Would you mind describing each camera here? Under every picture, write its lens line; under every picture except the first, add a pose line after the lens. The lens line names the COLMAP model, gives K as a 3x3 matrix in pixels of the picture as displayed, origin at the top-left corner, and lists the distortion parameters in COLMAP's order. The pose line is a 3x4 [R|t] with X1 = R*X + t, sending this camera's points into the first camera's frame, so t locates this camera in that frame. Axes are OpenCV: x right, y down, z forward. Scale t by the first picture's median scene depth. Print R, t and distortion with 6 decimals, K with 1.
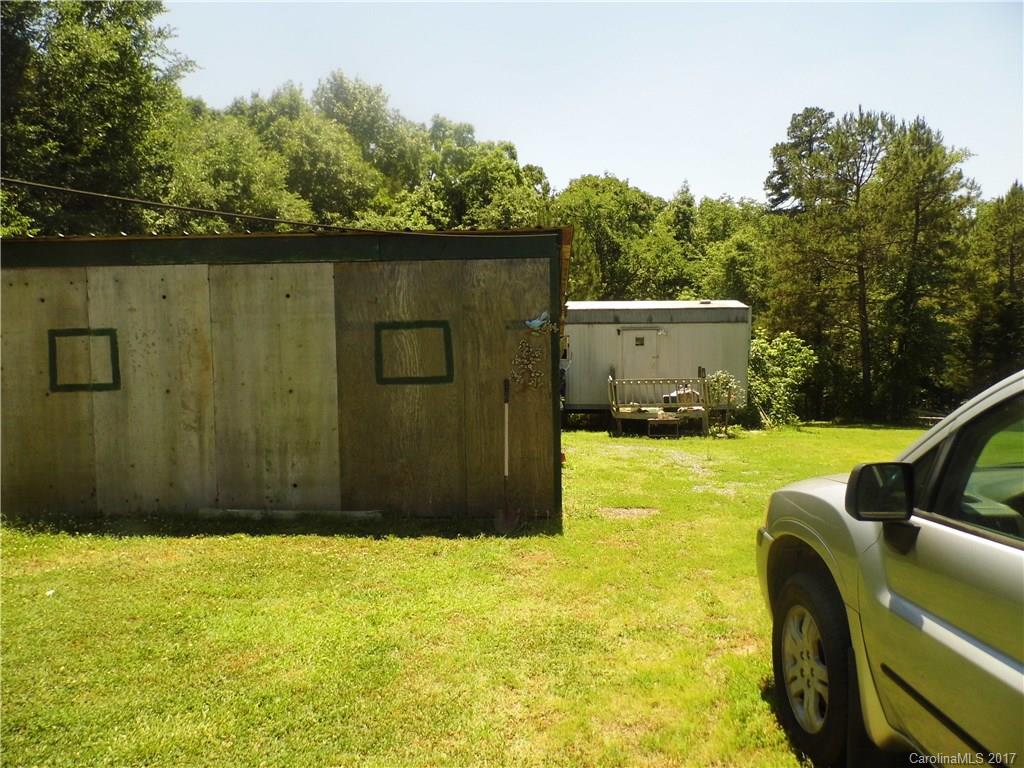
lens RADIAL K [[772.4, 0, 512.0], [0, 772.4, 384.0], [0, 0, 1]] dist [-0.002411, -0.001112]
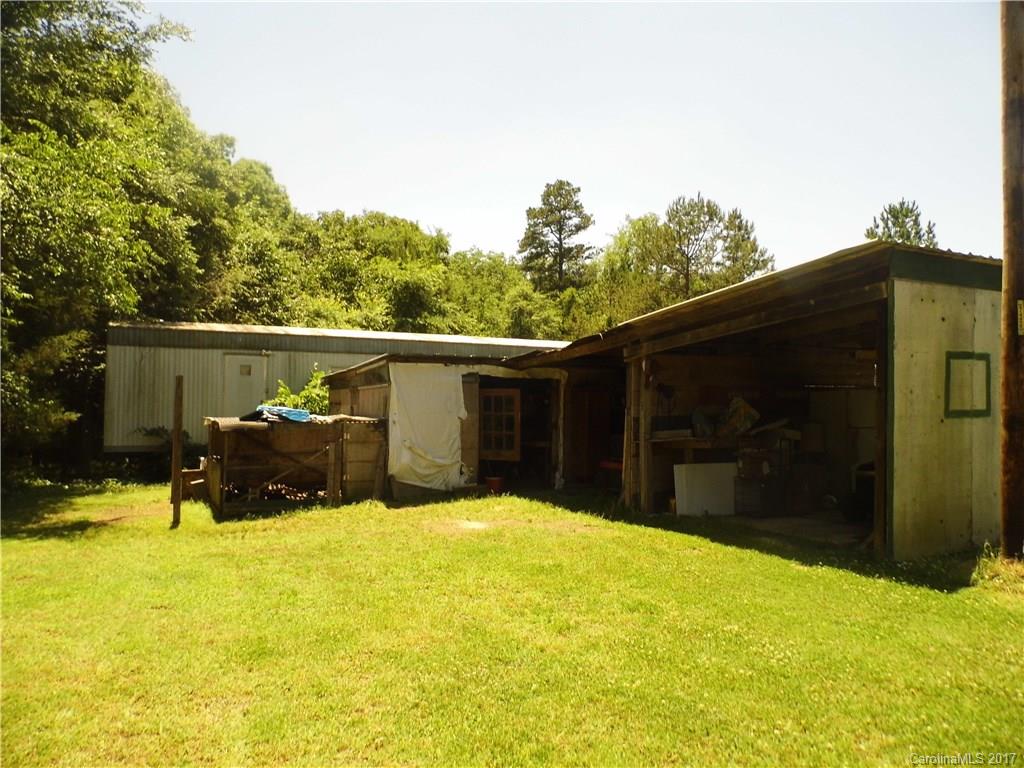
lens RADIAL K [[772.4, 0, 512.0], [0, 772.4, 384.0], [0, 0, 1]] dist [-0.002411, -0.001112]
pose [[0.863184, 0.028756, 0.504071, -1.517177], [-0.000886, 0.998461, -0.055443, 0.021219], [-0.504889, 0.047410, 0.861881, 0.460395]]
